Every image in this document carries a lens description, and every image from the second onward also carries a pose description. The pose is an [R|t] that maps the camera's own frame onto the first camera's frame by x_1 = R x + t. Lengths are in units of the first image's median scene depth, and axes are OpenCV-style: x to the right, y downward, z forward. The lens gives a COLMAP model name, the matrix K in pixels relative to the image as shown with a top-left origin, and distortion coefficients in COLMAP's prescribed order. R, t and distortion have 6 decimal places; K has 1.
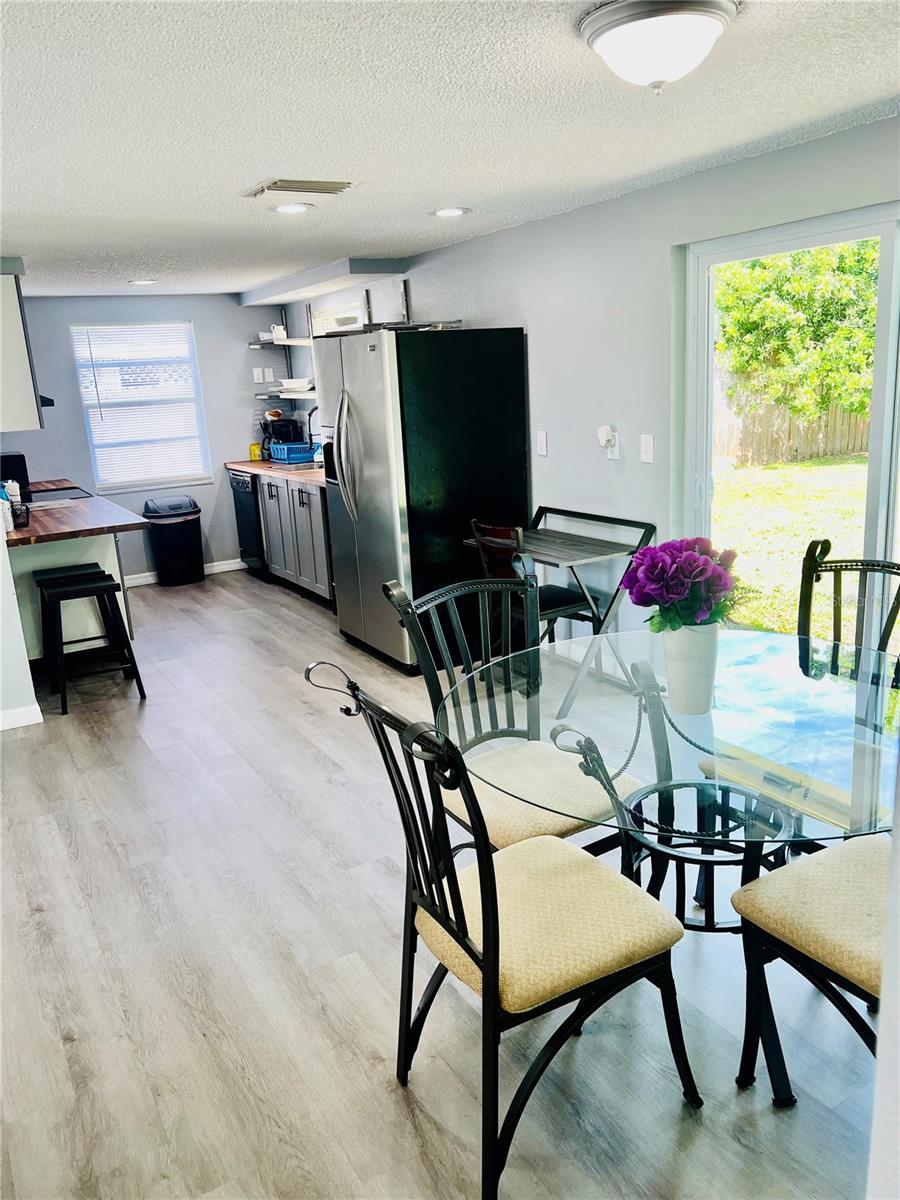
lens RADIAL K [[901.6, 0, 456.6], [0, 901.6, 614.0], [0, 0, 1]] dist [0.060295, -0.069765]
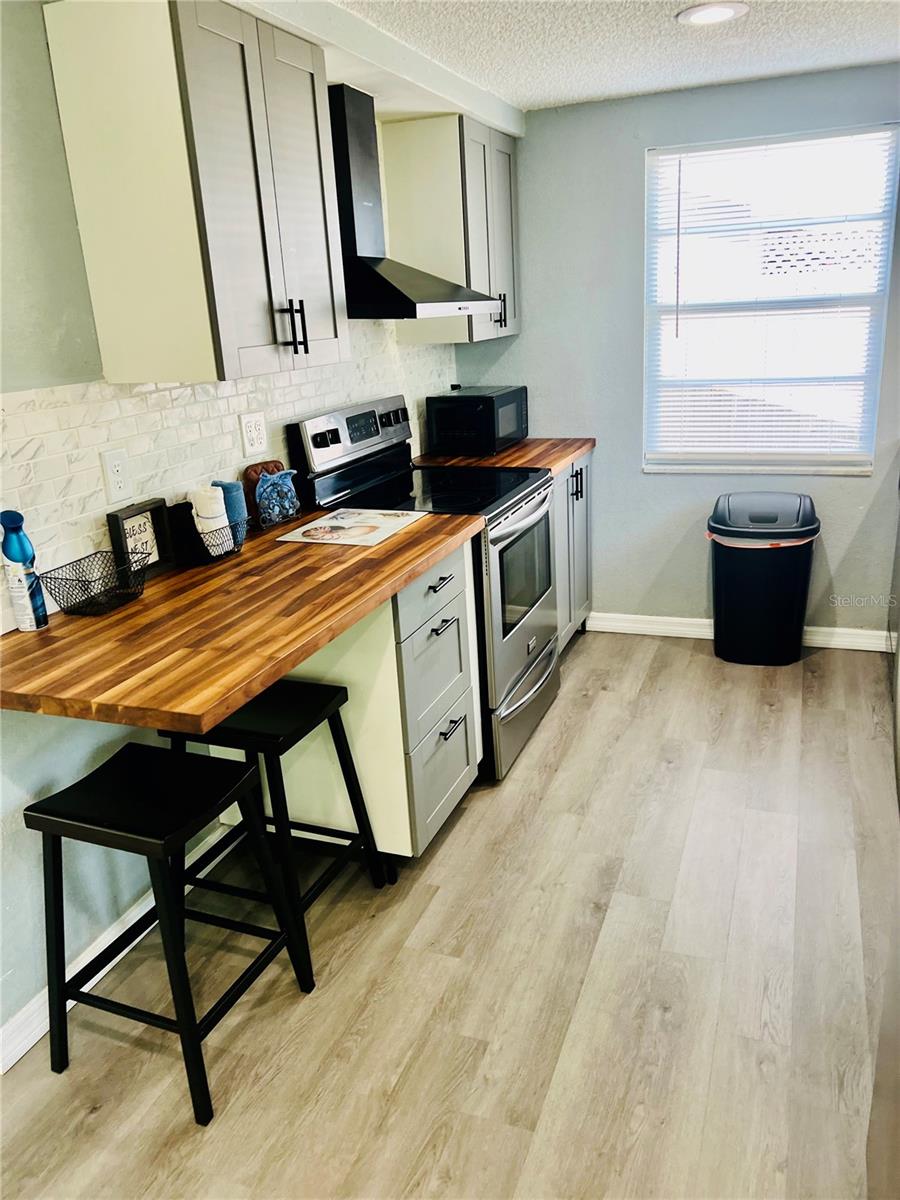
lens RADIAL K [[901.6, 0, 452.3], [0, 901.6, 600.9], [0, 0, 1]] dist [0.060295, -0.069765]
pose [[0.613771, 0.274940, -0.740063, -0.044467], [-0.183469, 0.961410, 0.205013, -0.223836], [0.767870, 0.009948, 0.640528, 0.836293]]
